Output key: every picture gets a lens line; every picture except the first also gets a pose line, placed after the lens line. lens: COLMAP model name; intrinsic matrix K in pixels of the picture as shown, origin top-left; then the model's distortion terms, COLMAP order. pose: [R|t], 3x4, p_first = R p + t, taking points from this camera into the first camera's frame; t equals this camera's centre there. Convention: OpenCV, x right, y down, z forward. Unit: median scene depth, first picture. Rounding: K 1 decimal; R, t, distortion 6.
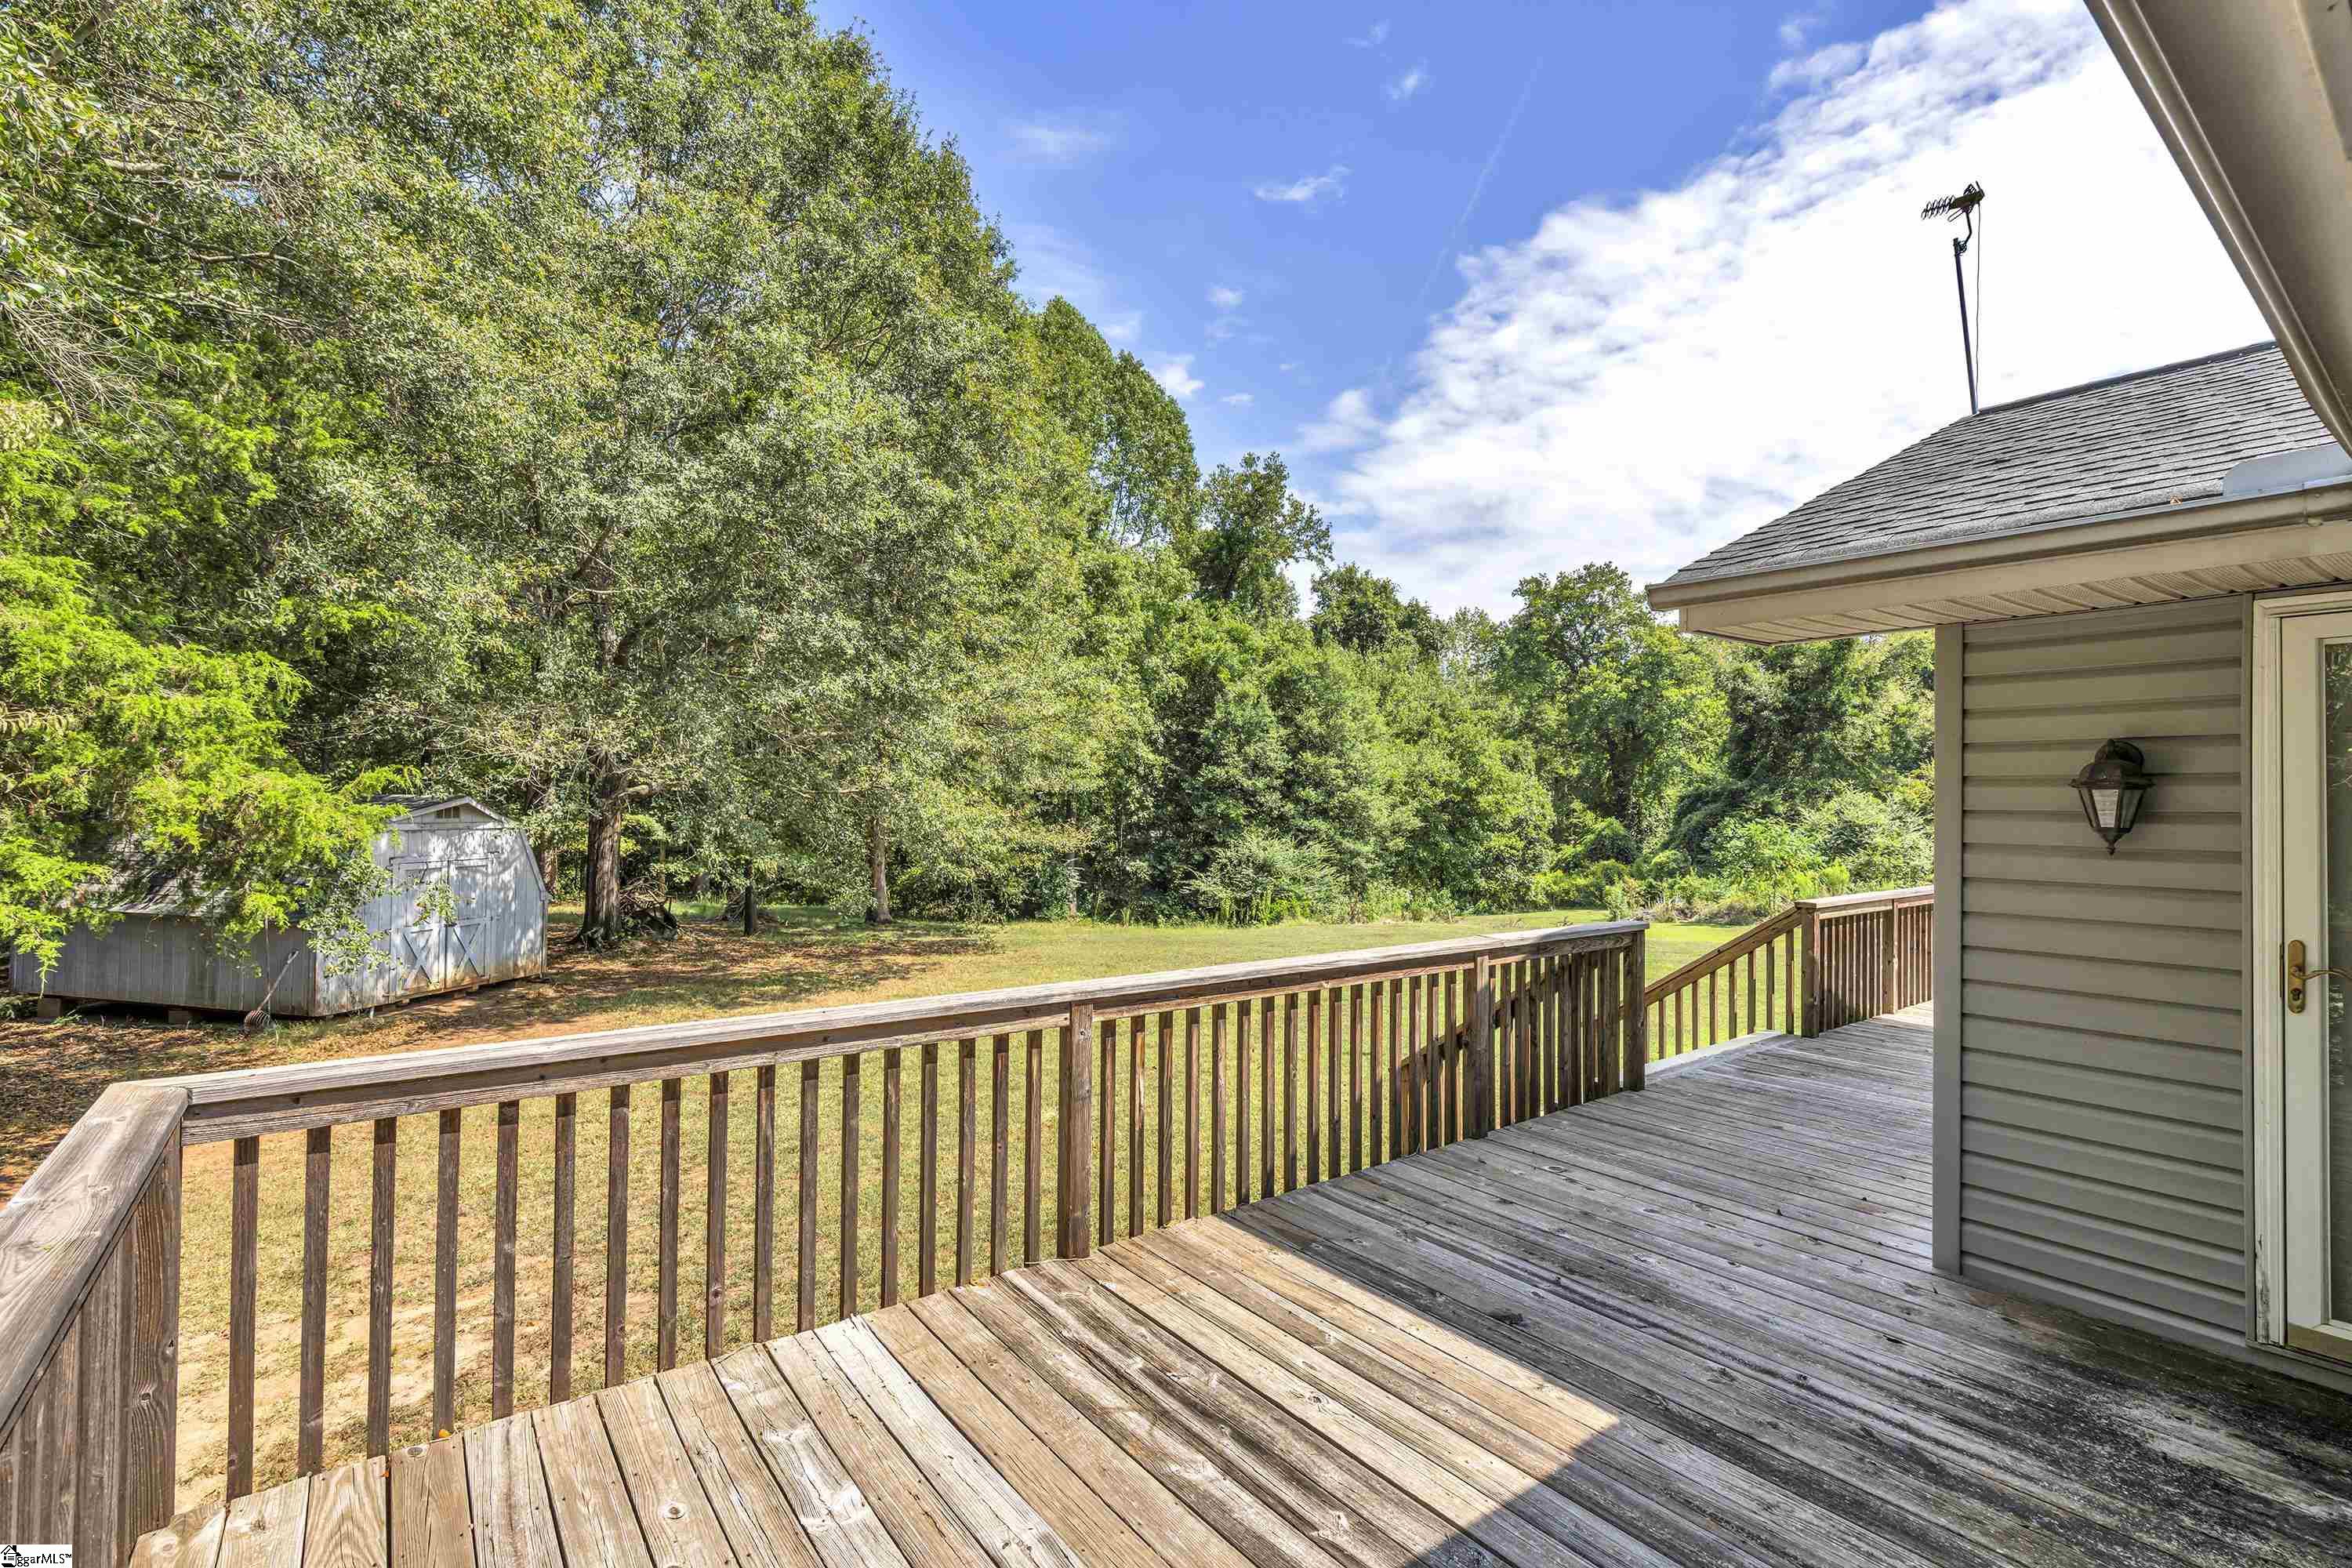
lens RADIAL K [[1059.2, 0, 1180.2], [0, 1059.2, 787.6], [0, 0, 1]] dist [-0.002224, 0.000771]
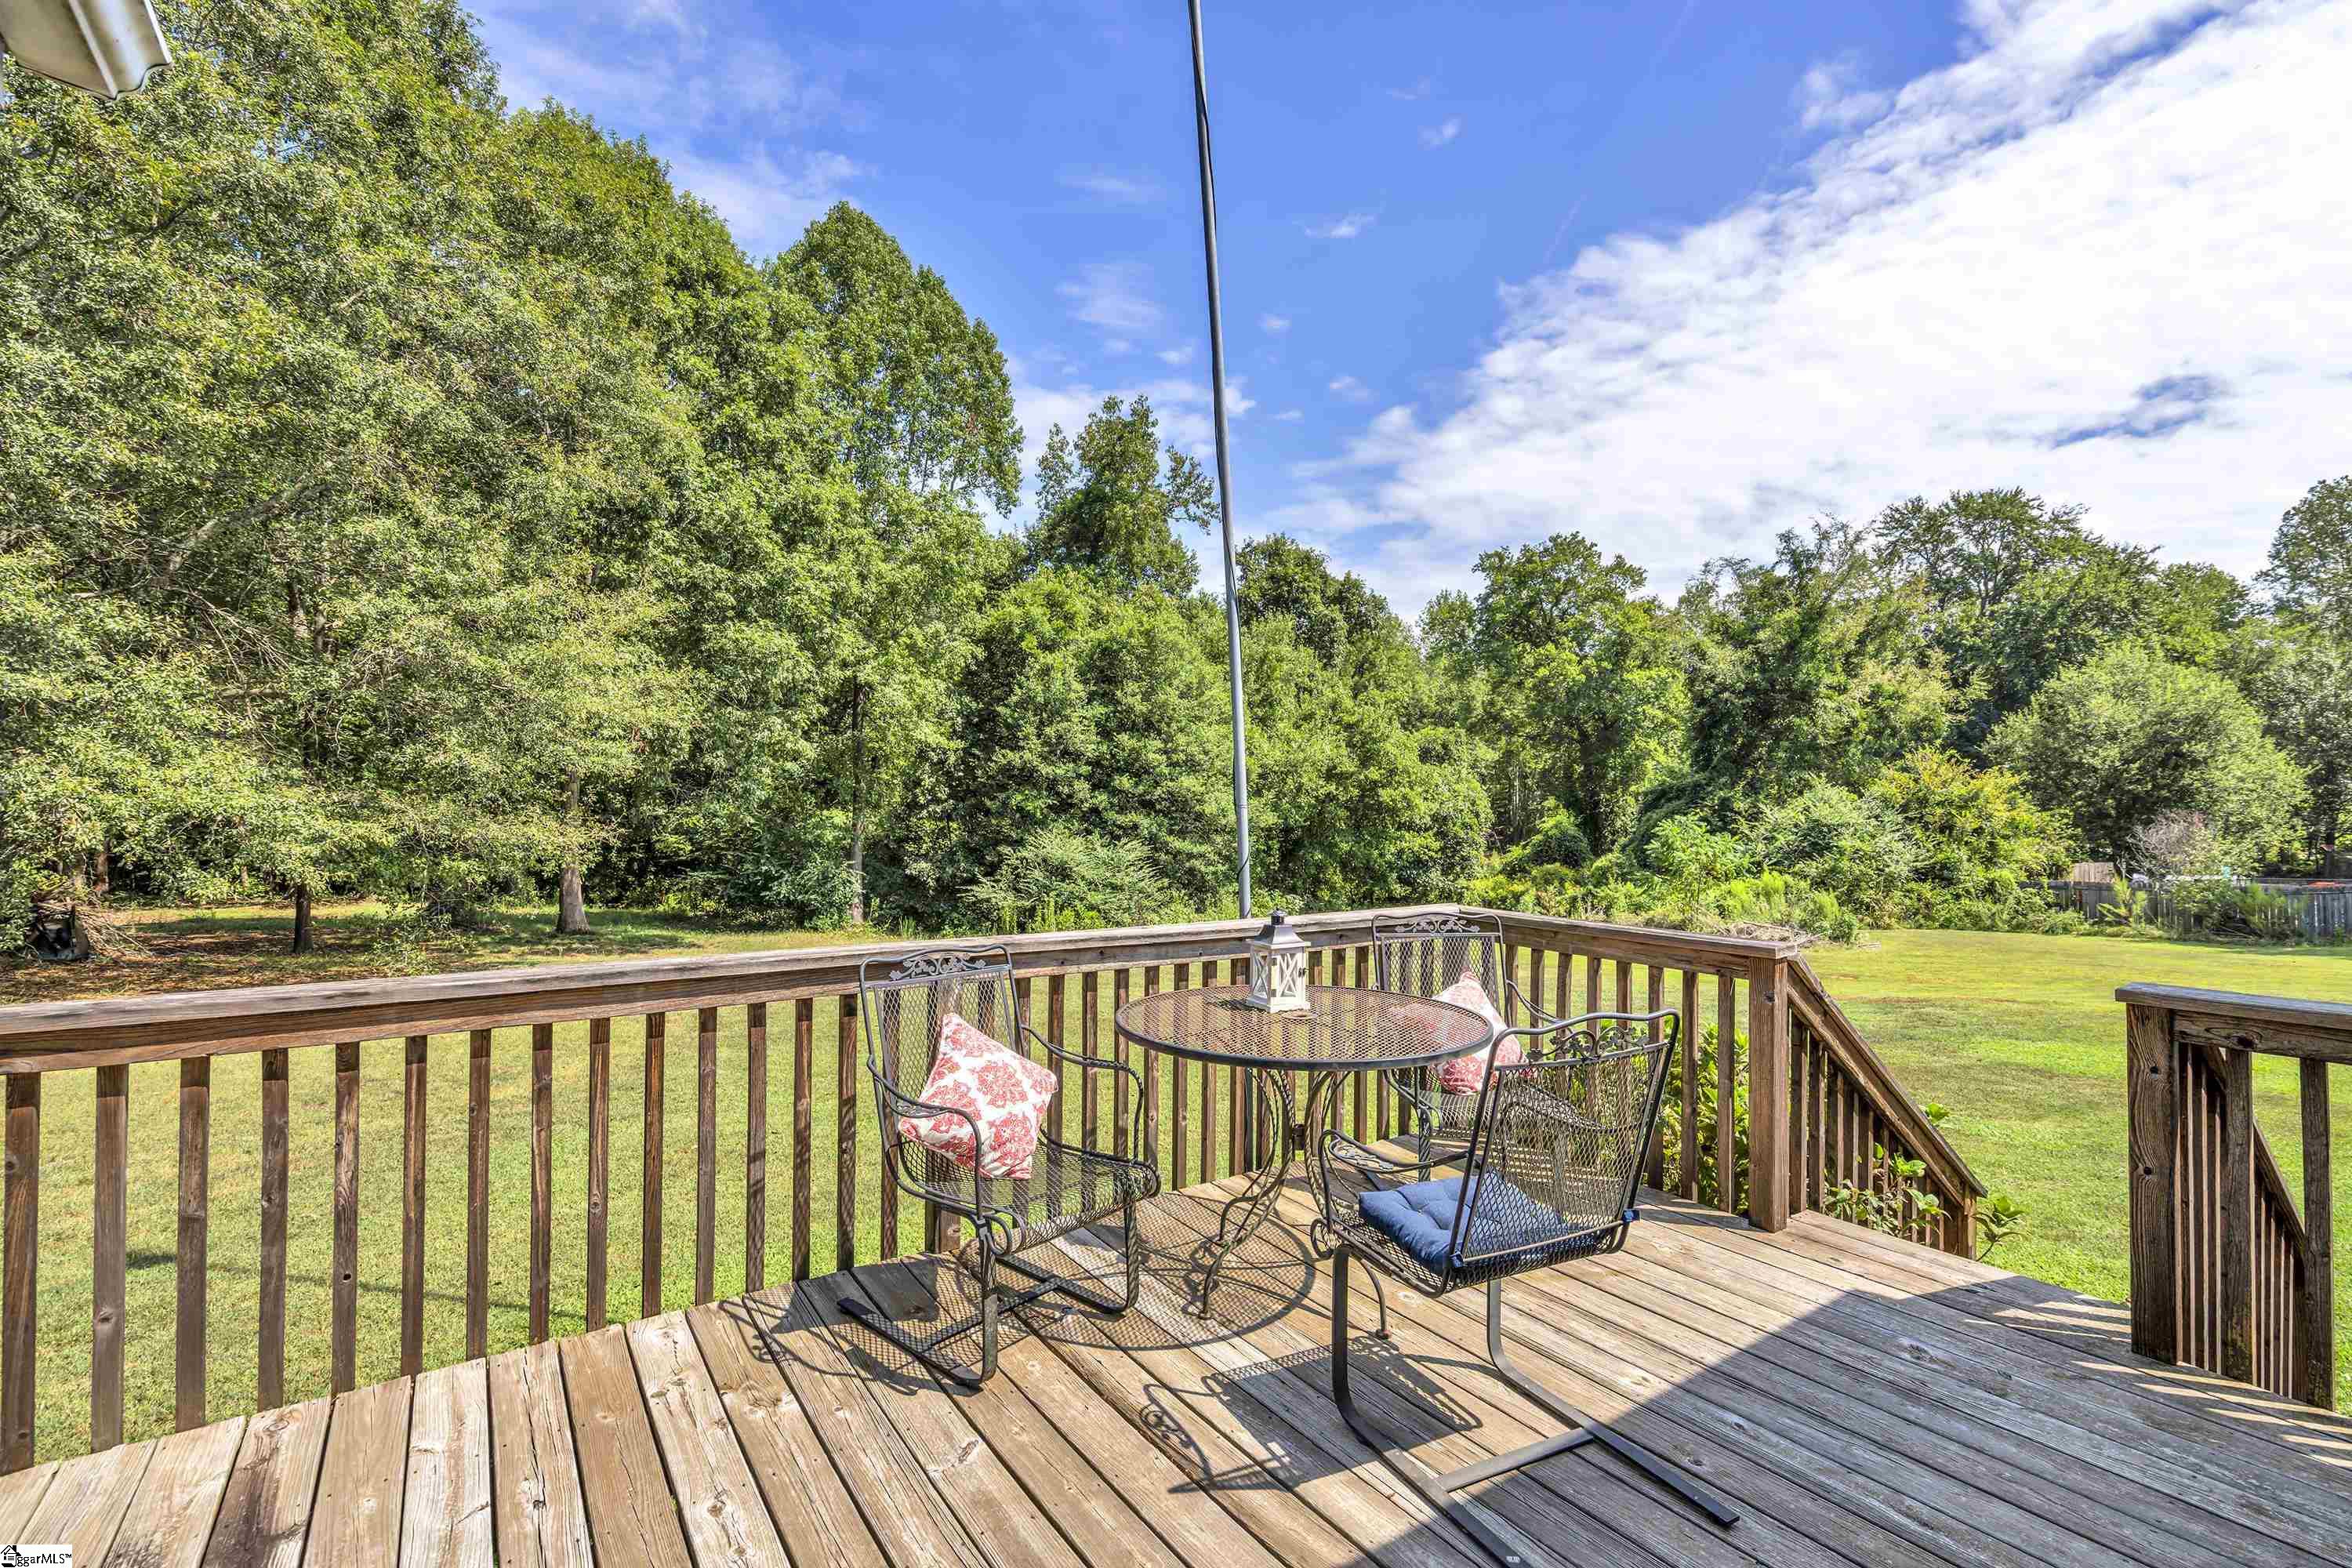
lens RADIAL K [[1059.2, 0, 1180.2], [0, 1059.2, 787.6], [0, 0, 1]] dist [-0.002224, 0.000771]
pose [[0.998855, 0.003312, -0.047723, 0.189586], [-0.003331, 0.999994, -0.000321, 0.008676], [0.047721, 0.000480, 0.998861, 0.145282]]
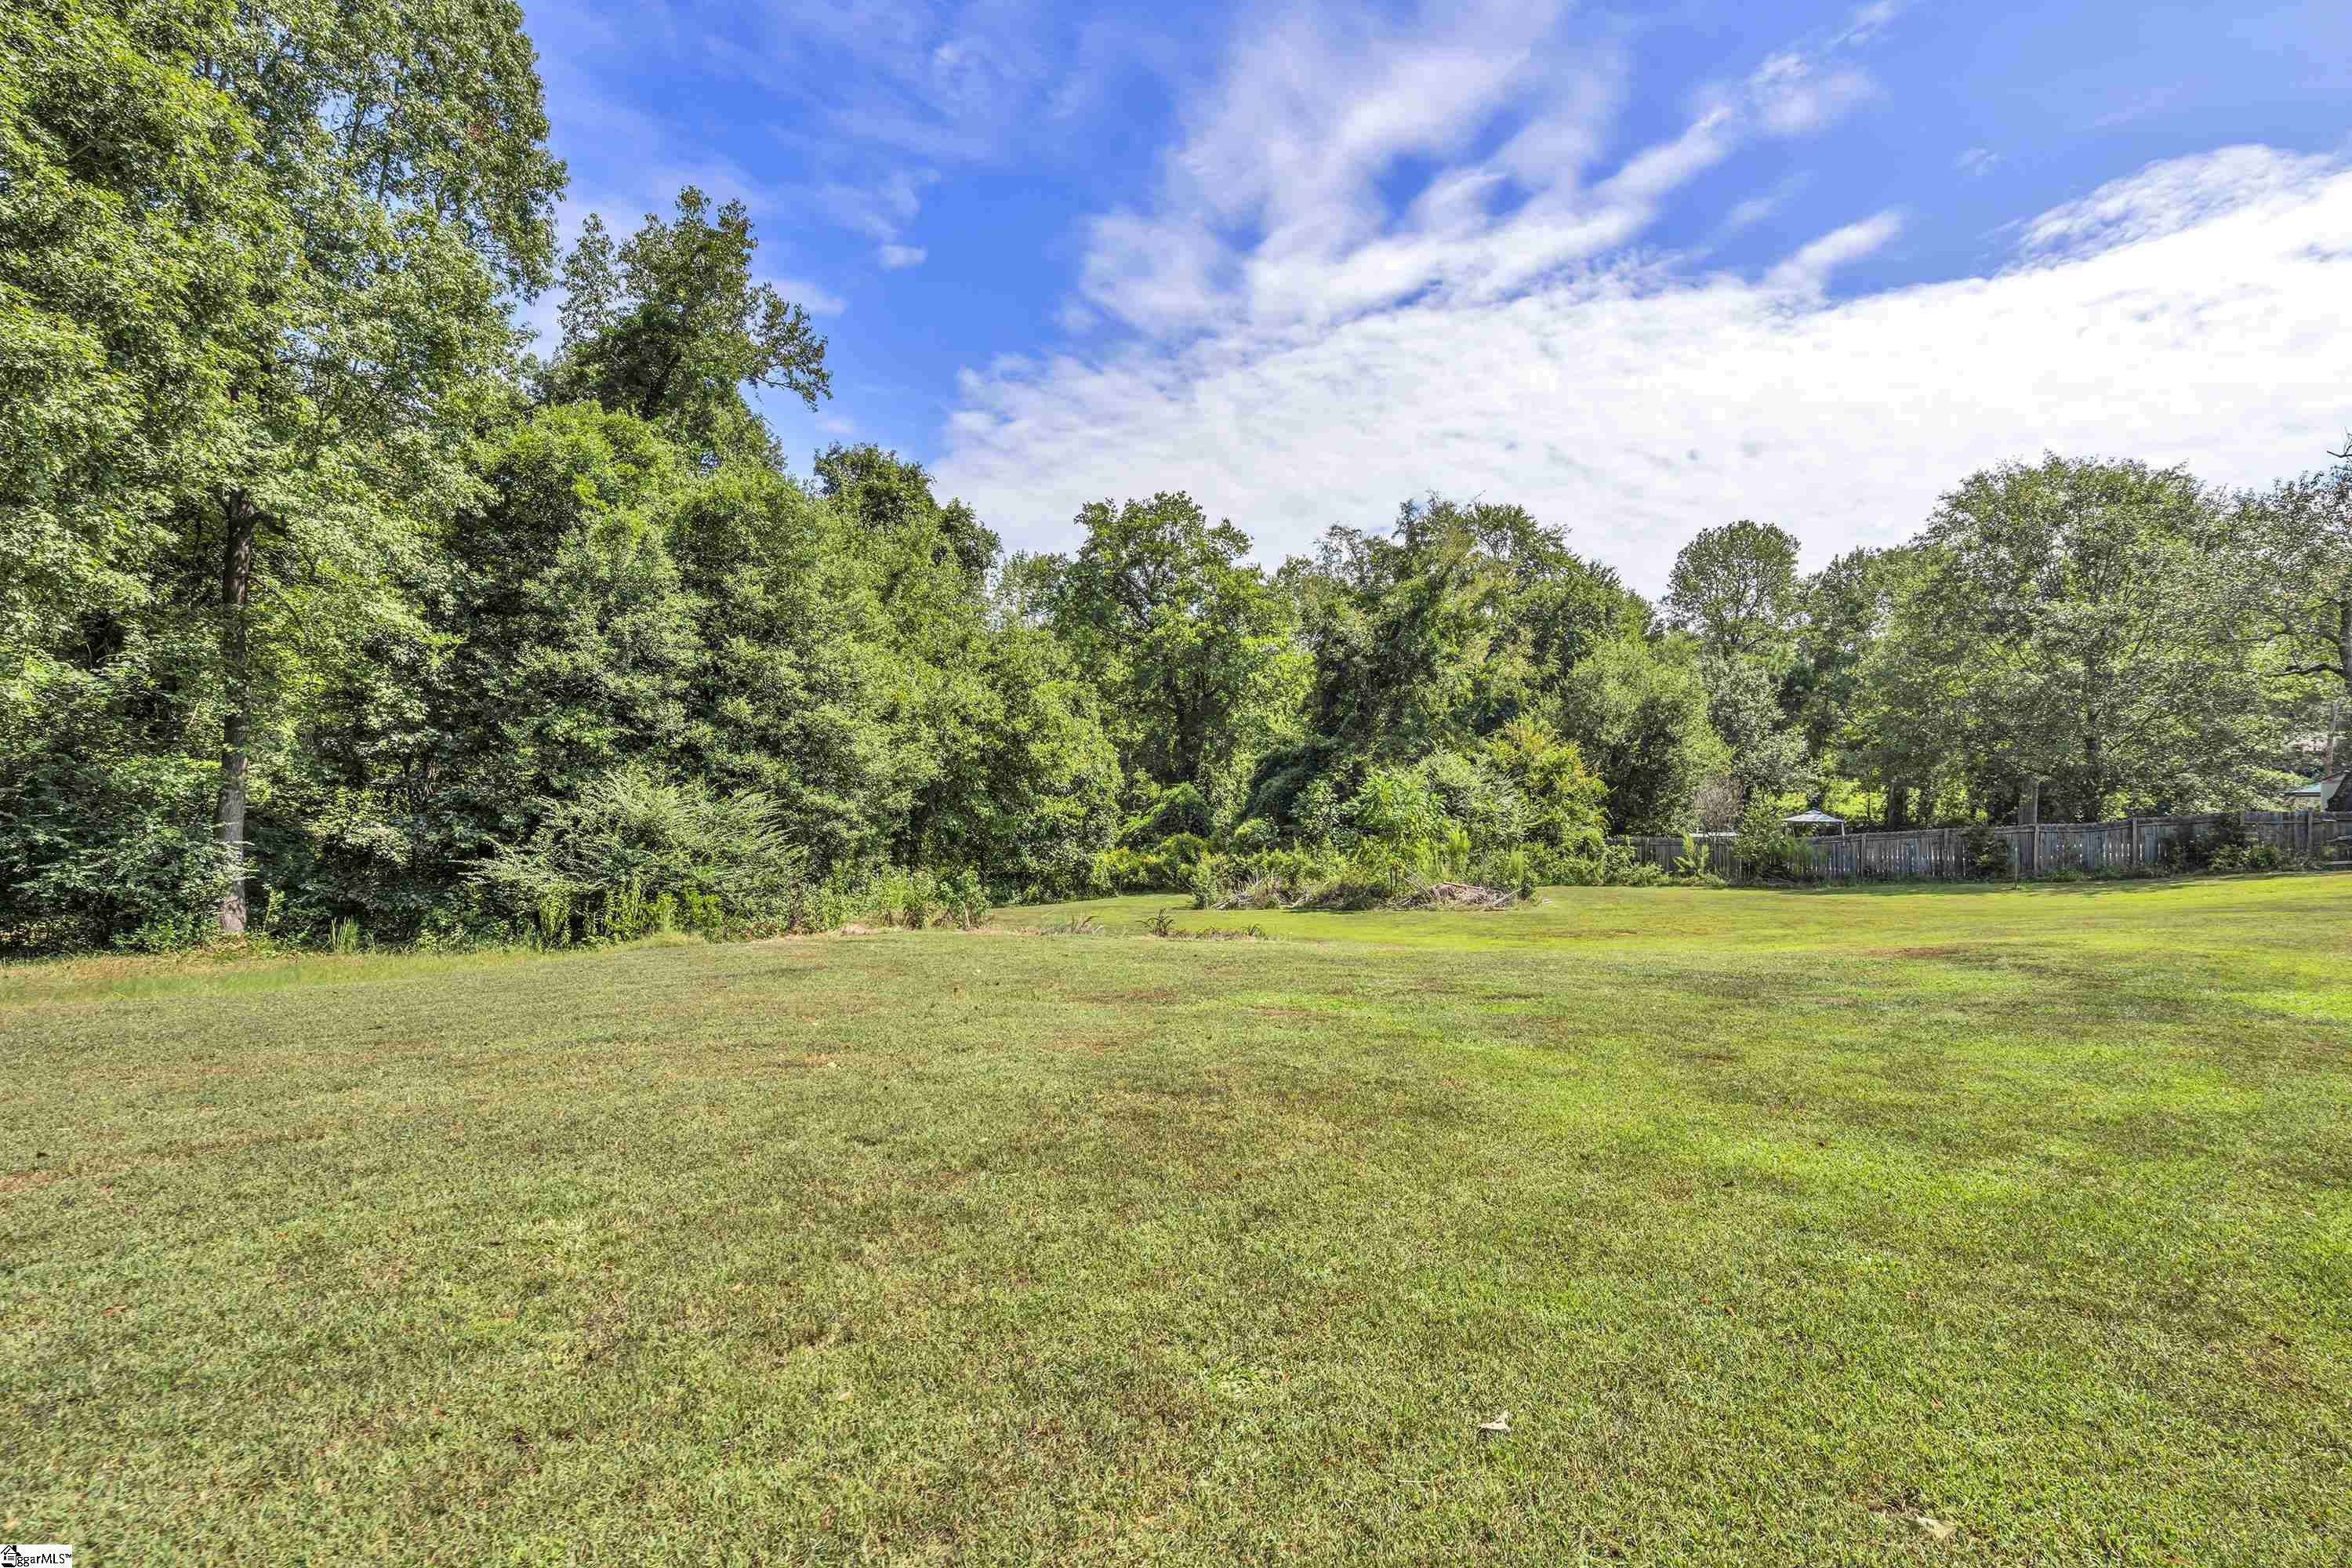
lens RADIAL K [[1059.2, 0, 1180.2], [0, 1059.2, 787.6], [0, 0, 1]] dist [-0.002224, 0.000771]
pose [[0.917079, 0.011859, 0.398529, 0.102688], [-0.016255, 0.999839, 0.007653, 0.037301], [-0.398374, -0.013497, 0.917124, 0.340240]]
